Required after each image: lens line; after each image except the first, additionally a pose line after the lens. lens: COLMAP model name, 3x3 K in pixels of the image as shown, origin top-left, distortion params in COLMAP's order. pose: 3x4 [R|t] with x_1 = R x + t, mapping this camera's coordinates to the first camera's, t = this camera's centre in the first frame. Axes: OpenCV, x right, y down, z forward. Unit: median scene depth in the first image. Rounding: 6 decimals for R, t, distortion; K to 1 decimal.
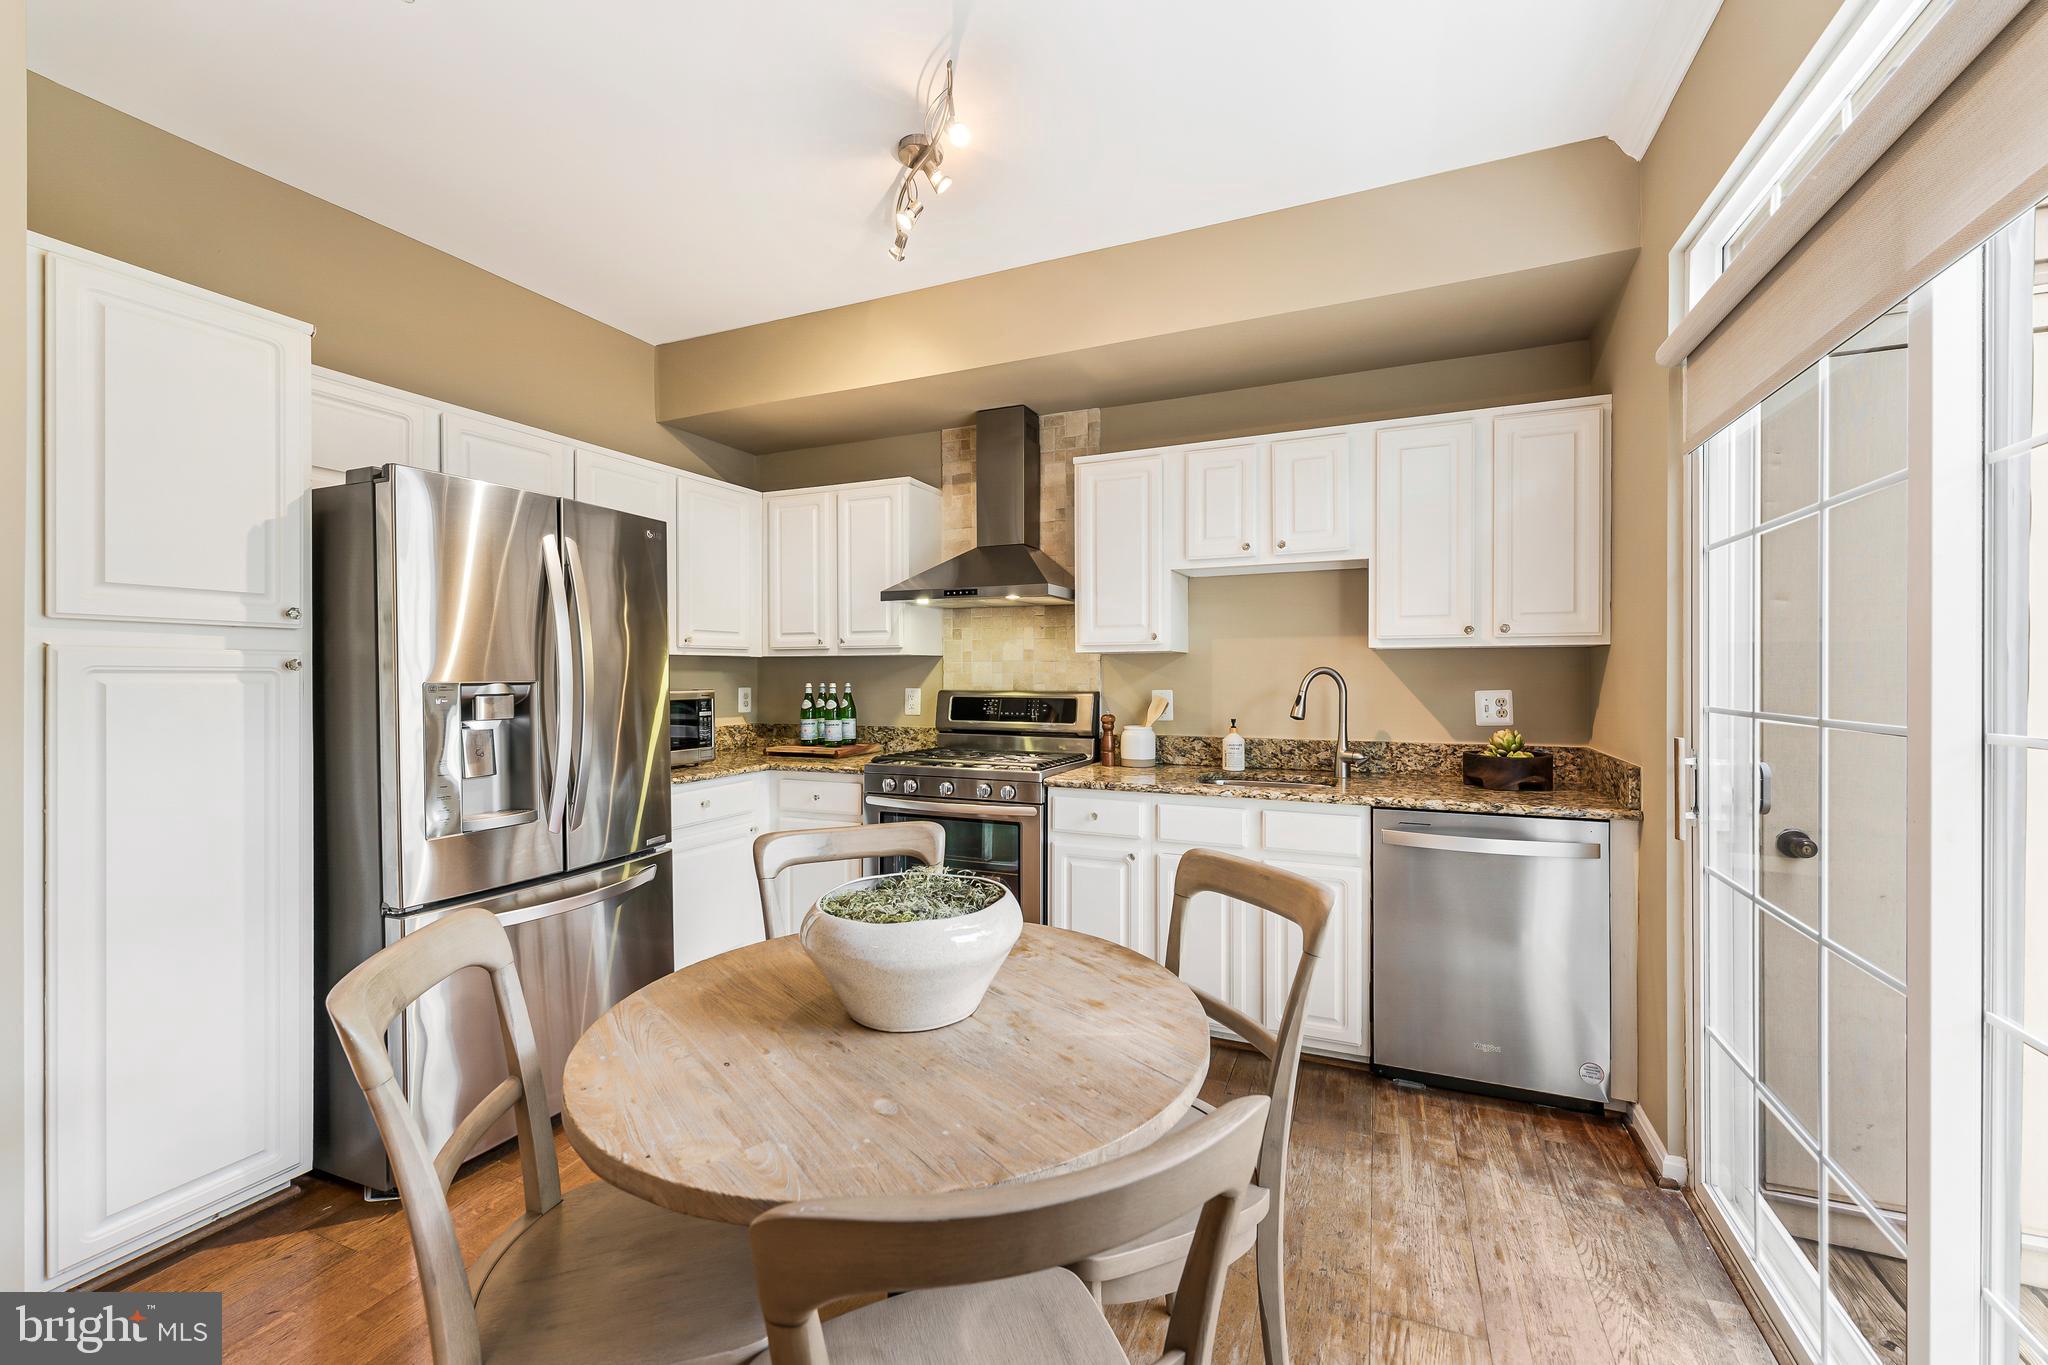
lens RADIAL K [[829.2, 0, 1022.6], [0, 829.2, 677.4], [0, 0, 1]] dist [0.000384, -0.000061]
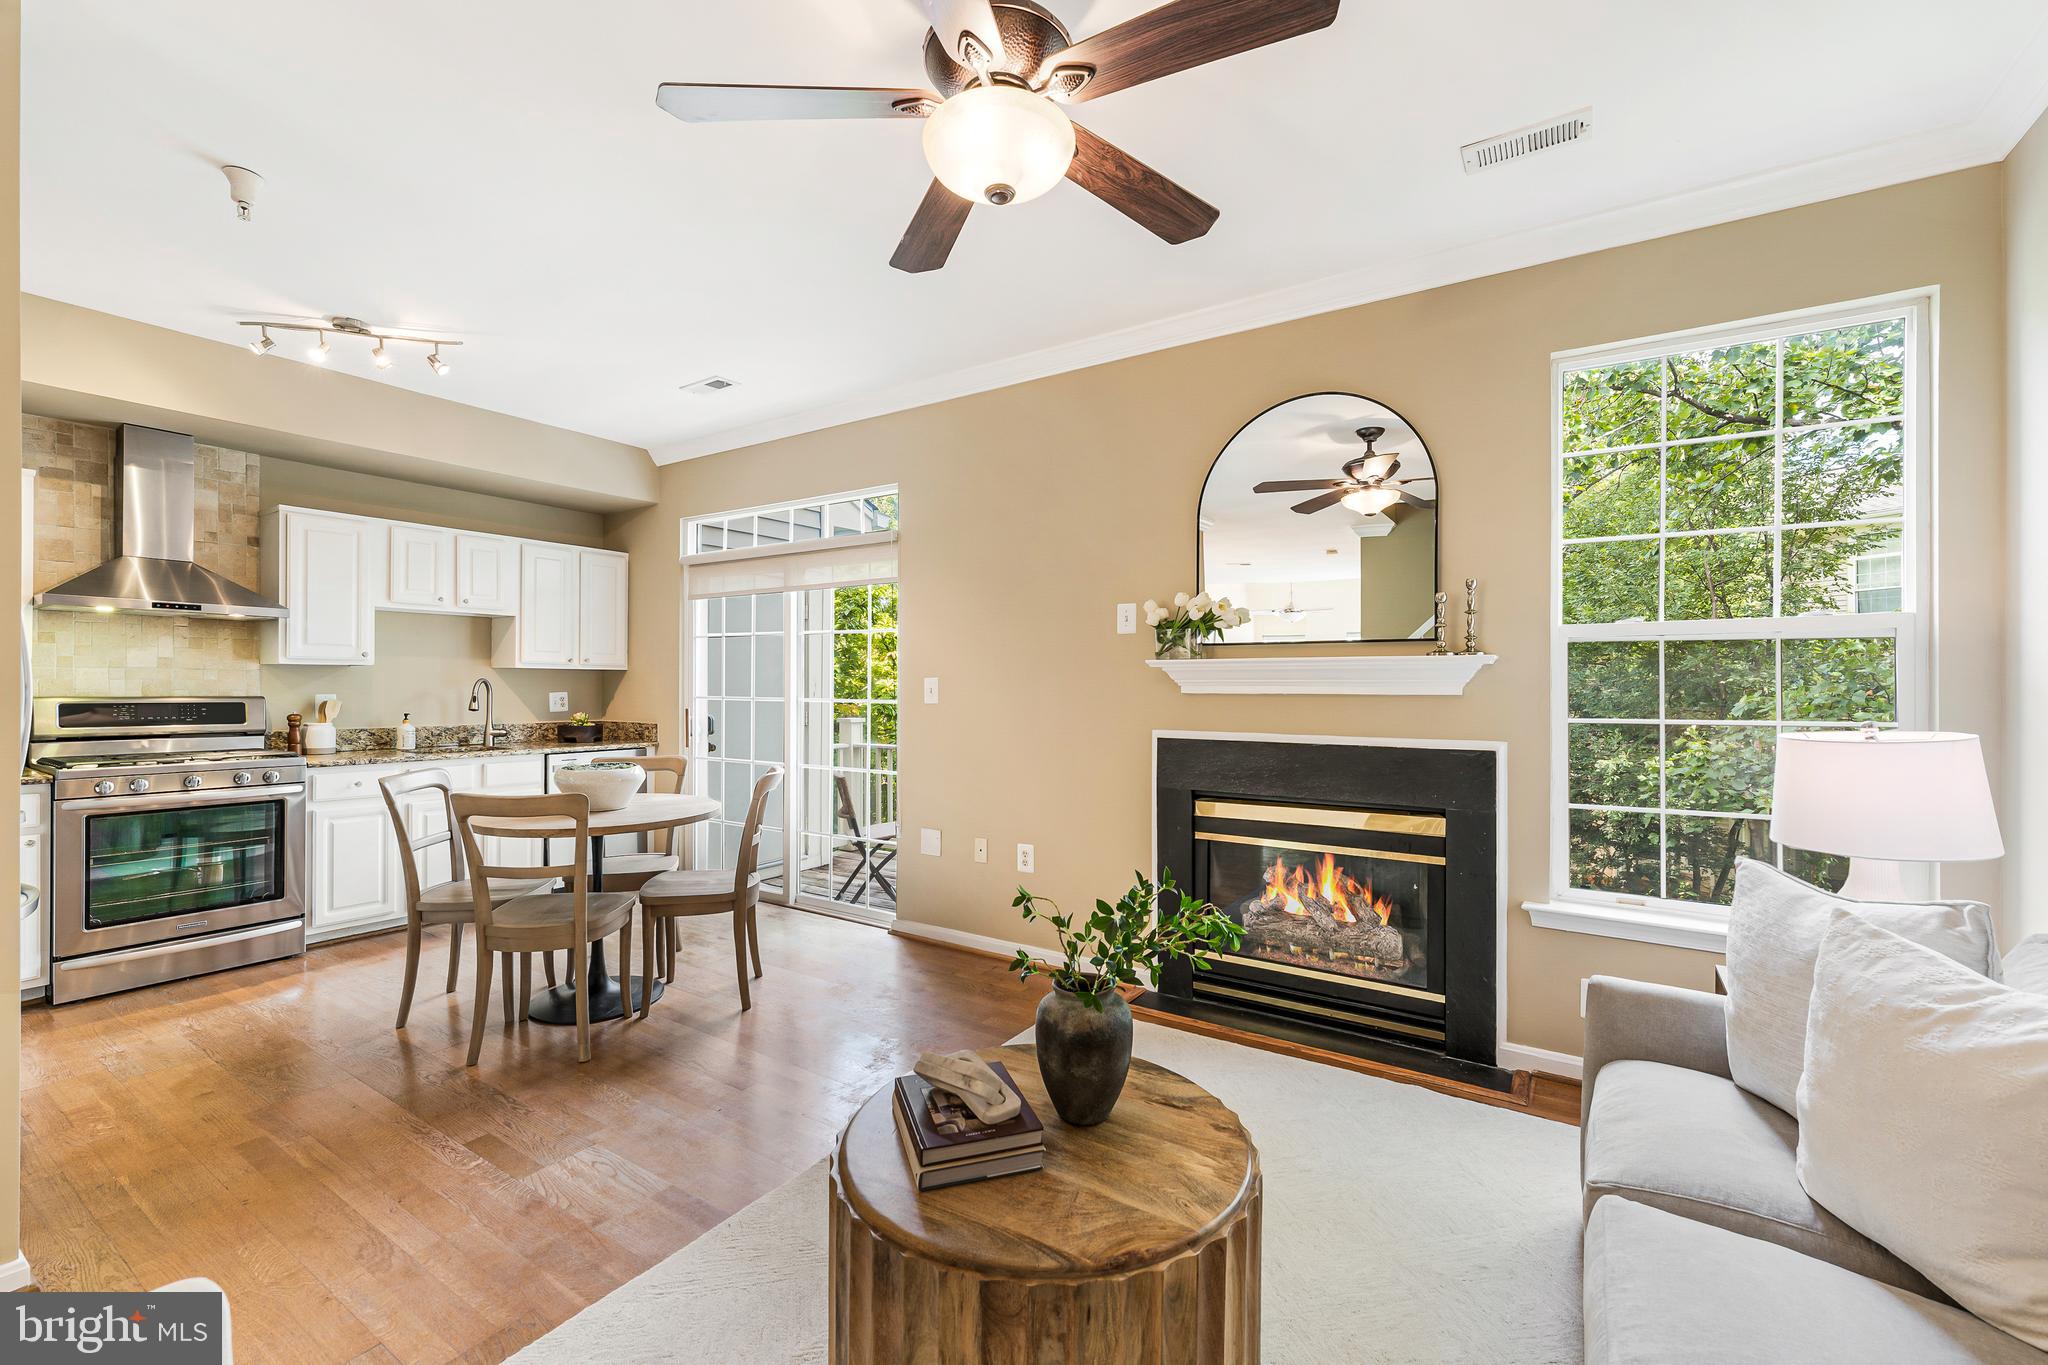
lens RADIAL K [[829.2, 0, 1024.4], [0, 829.2, 683.3], [0, 0, 1]] dist [0.000384, -0.000061]
pose [[0.164384, 0.005266, 0.986382, -1.068582], [-0.002691, 0.999984, -0.004891, 0.001908], [-0.986393, -0.001850, 0.164395, -0.317579]]
